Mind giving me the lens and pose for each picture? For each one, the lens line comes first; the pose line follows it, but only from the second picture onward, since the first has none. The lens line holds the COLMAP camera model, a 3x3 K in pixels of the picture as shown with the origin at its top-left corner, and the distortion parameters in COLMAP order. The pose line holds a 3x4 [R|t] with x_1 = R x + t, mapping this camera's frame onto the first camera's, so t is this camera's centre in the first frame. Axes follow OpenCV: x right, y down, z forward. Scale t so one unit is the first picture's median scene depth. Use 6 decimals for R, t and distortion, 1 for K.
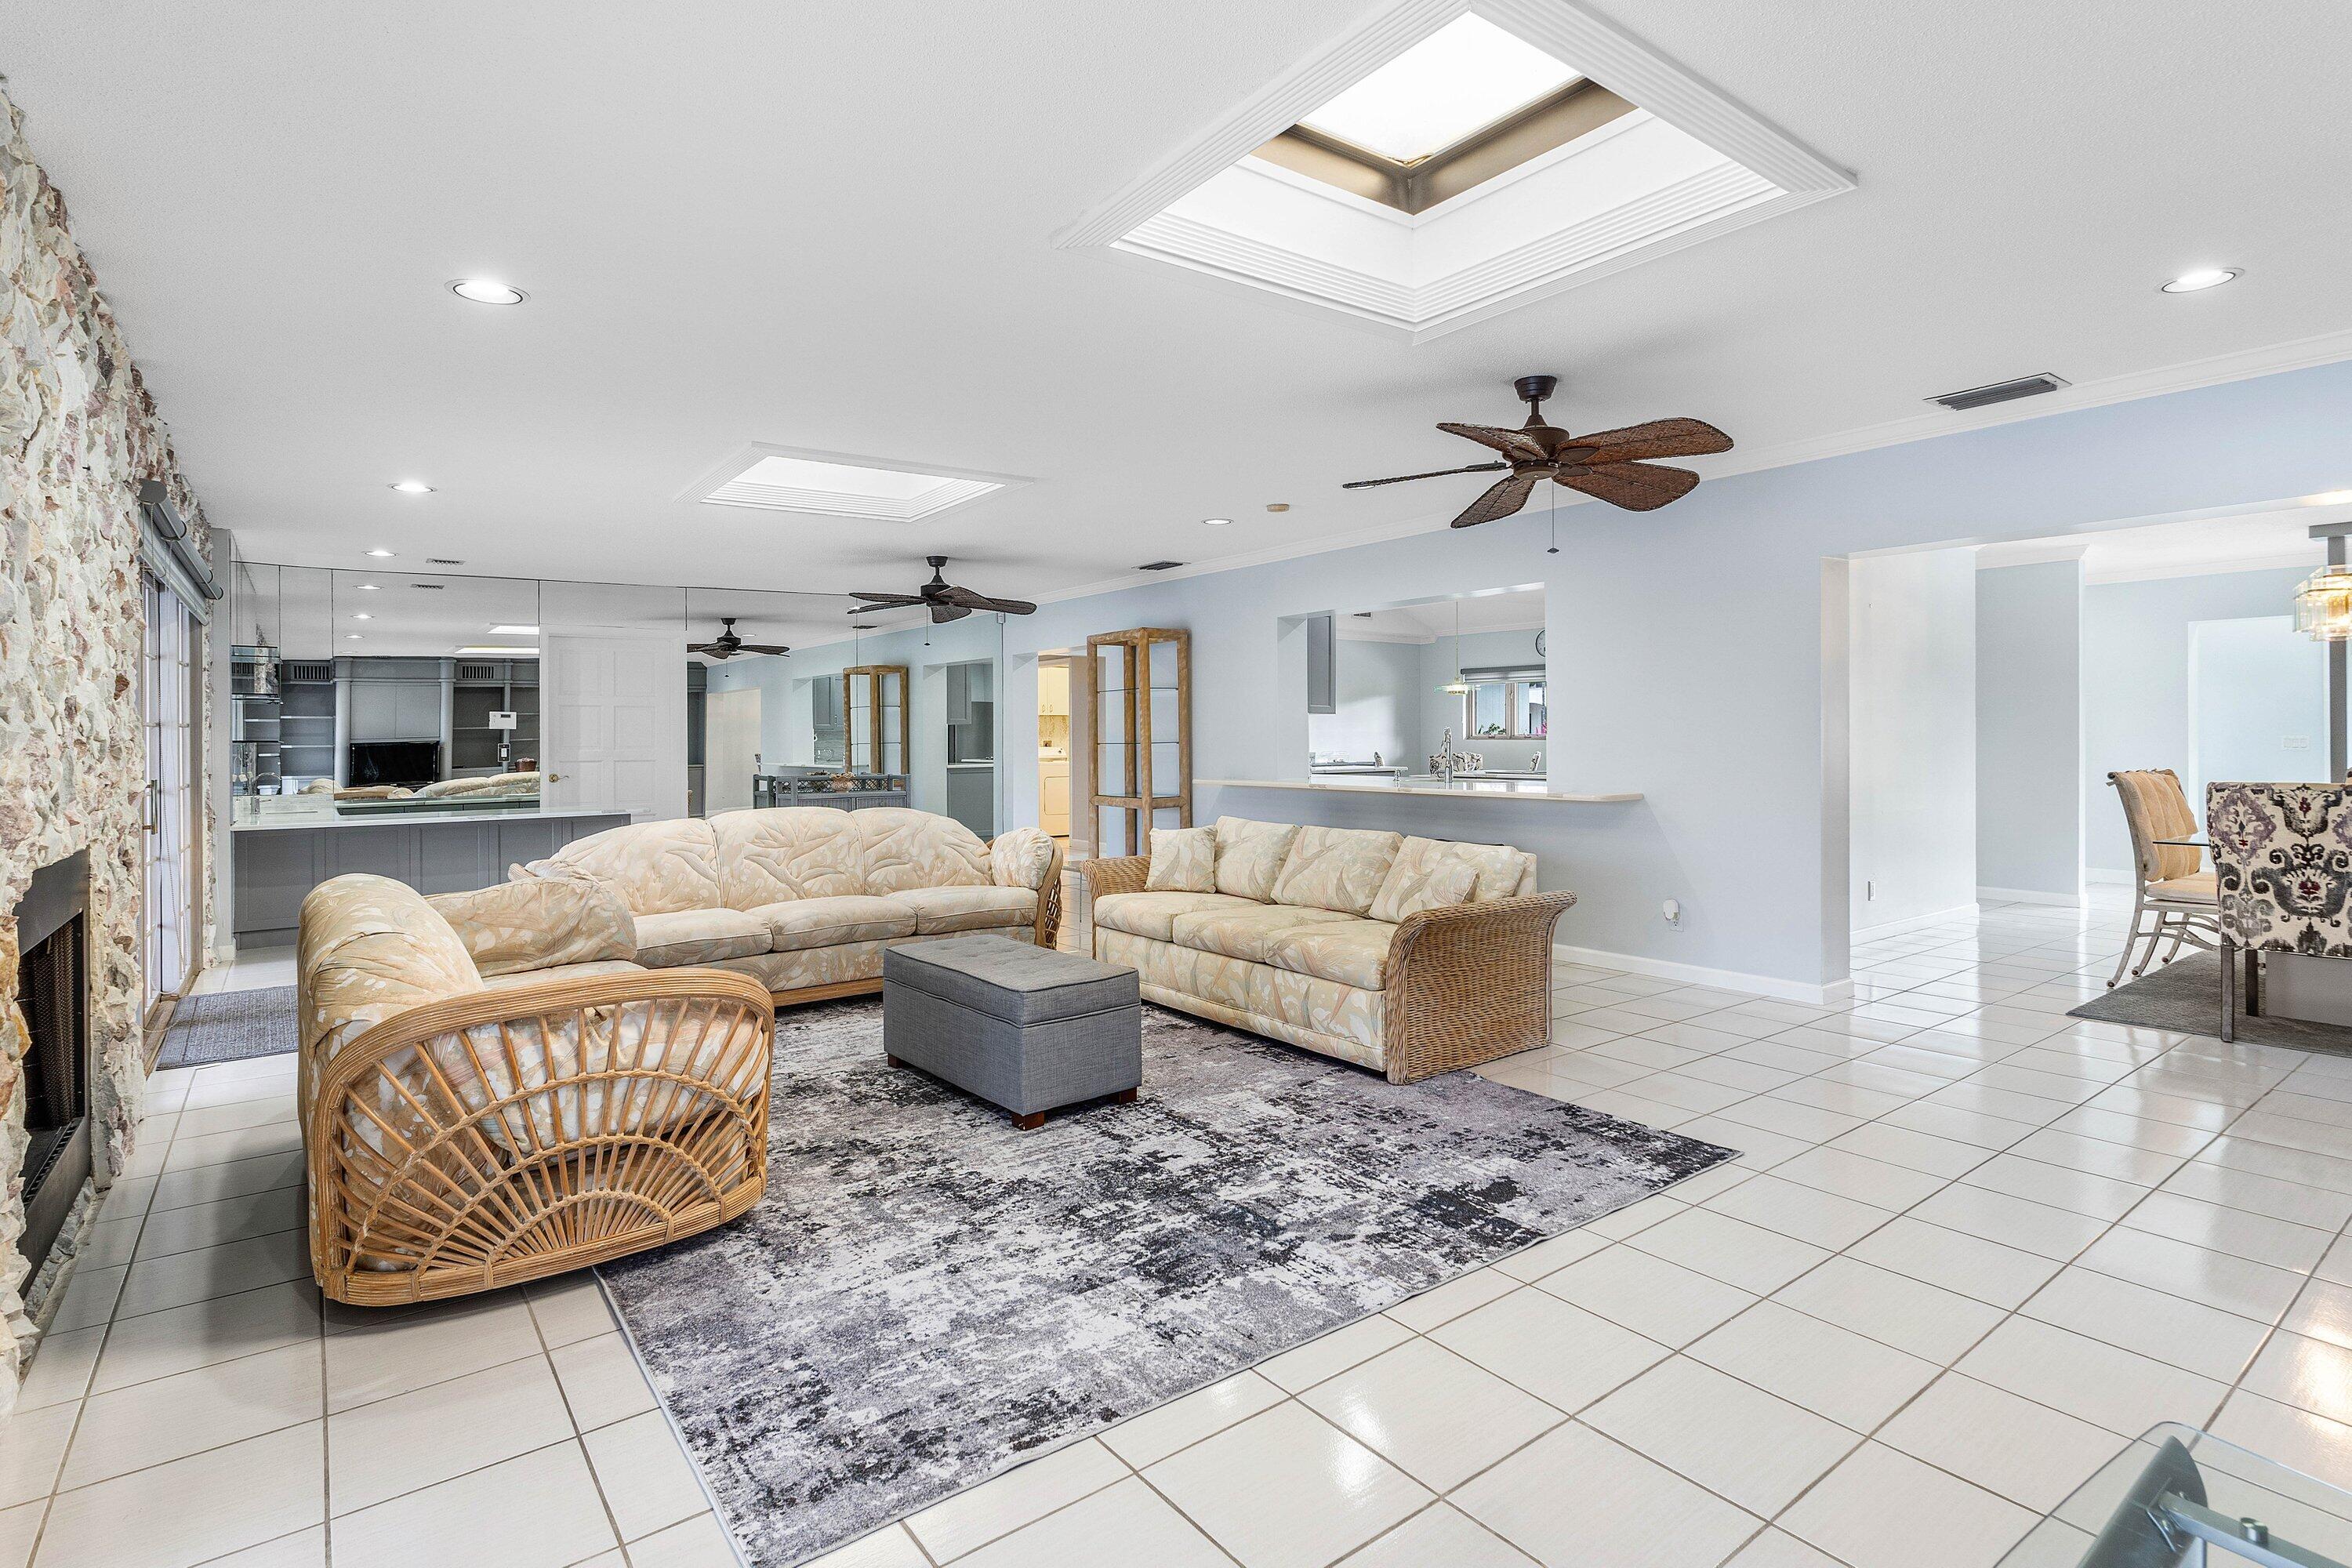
lens RADIAL K [[1181.5, 0, 1169.4], [0, 1181.5, 750.0], [0, 0, 1]] dist [-0.000846, -0.000249]
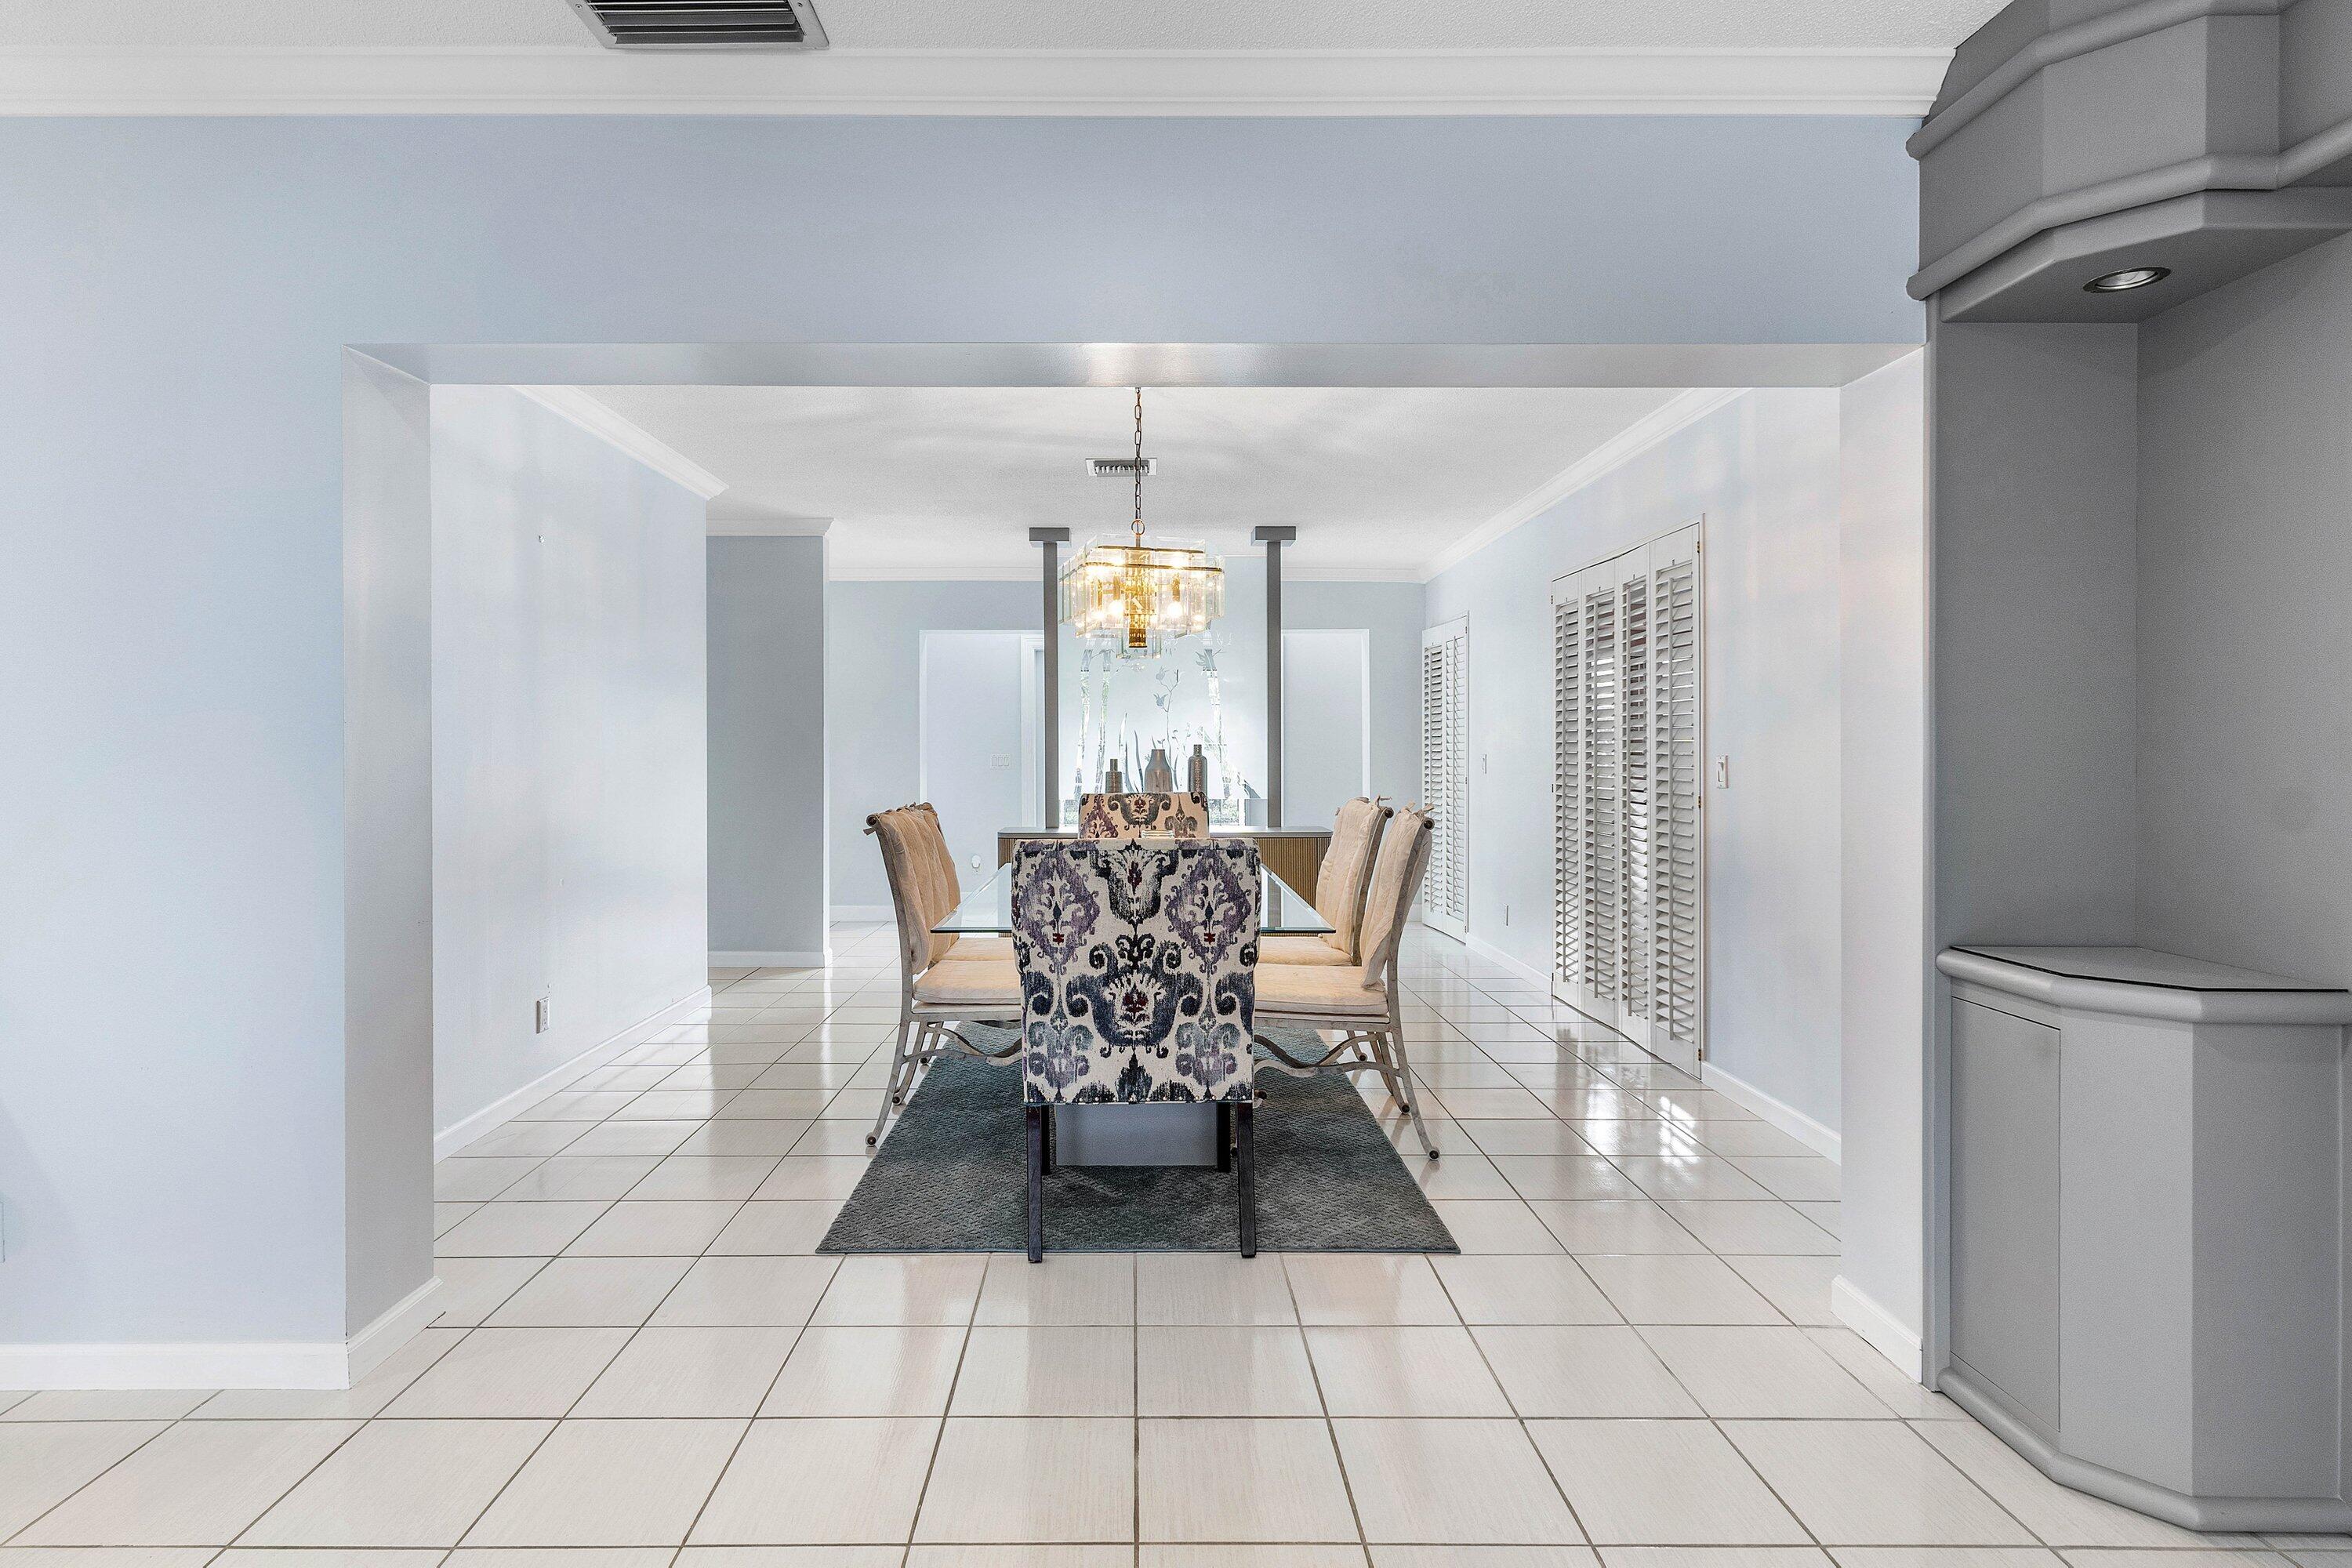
lens RADIAL K [[1181.5, 0, 1169.4], [0, 1181.5, 750.0], [0, 0, 1]] dist [-0.000846, -0.000249]
pose [[0.585894, 0.007739, 0.810351, 0.454423], [0.004570, 0.999907, -0.012853, -0.010756], [-0.810375, 0.011234, 0.585804, 0.603664]]
